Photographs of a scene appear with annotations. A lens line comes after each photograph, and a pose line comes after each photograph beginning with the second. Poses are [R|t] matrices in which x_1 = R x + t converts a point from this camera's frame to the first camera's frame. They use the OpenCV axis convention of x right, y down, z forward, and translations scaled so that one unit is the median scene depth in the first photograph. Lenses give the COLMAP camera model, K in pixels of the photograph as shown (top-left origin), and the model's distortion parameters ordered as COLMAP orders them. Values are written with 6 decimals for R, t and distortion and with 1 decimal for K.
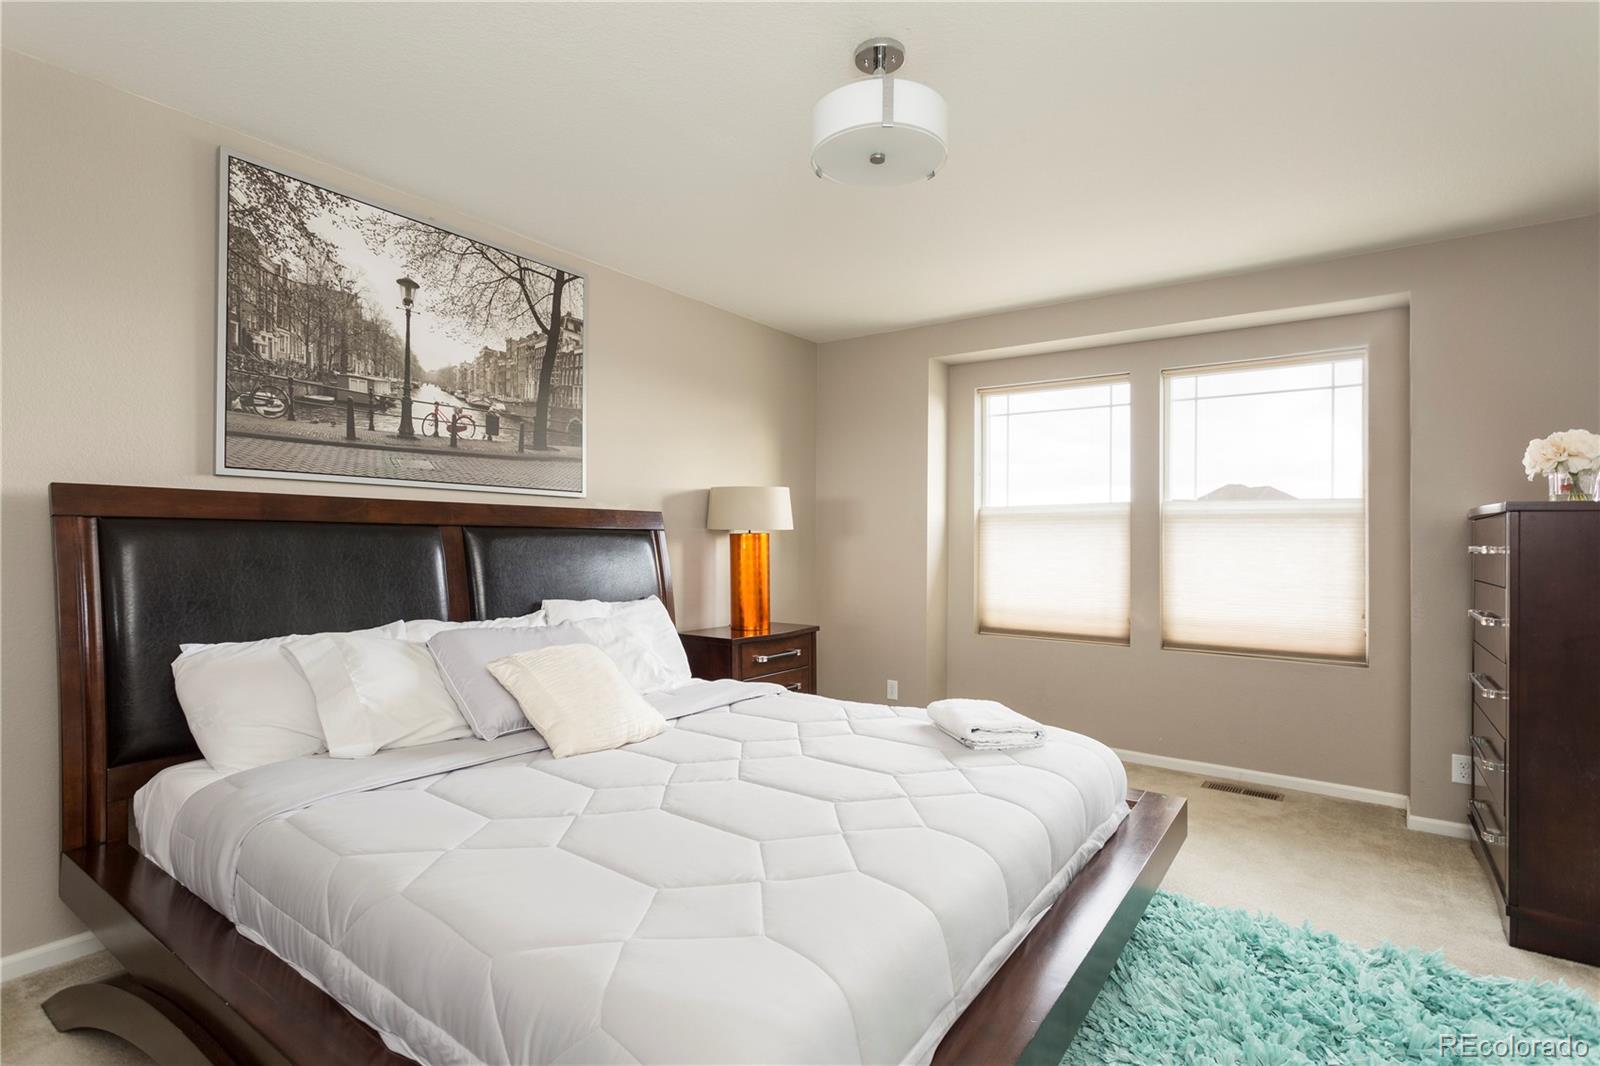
lens RADIAL K [[785.0, 0, 799.0], [0, 785.0, 533.2], [0, 0, 1]] dist [0.002621, 0.000498]
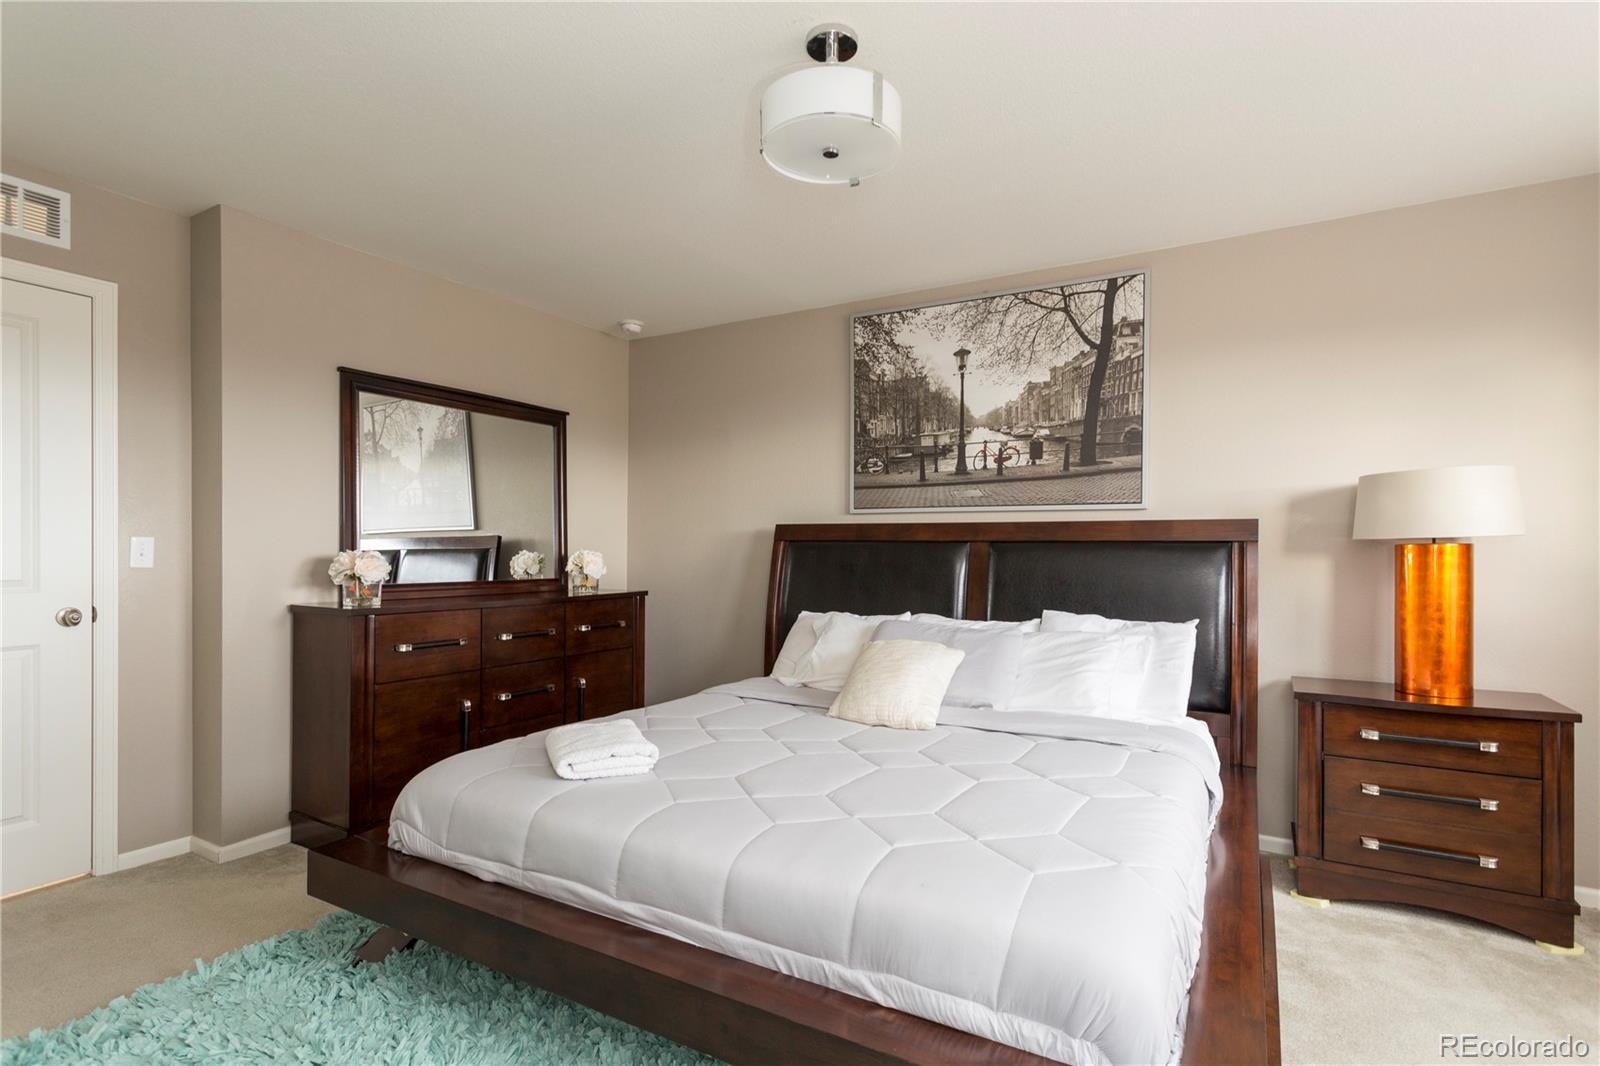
lens RADIAL K [[769.7, 0, 794.9], [0, 769.7, 558.0], [0, 0, 1]] dist [-0.002739, -0.000156]
pose [[0.106312, 0.005138, -0.994320, 0.693782], [0.004562, 0.999974, 0.005655, 0.007711], [0.994322, -0.005137, 0.106286, 0.571680]]
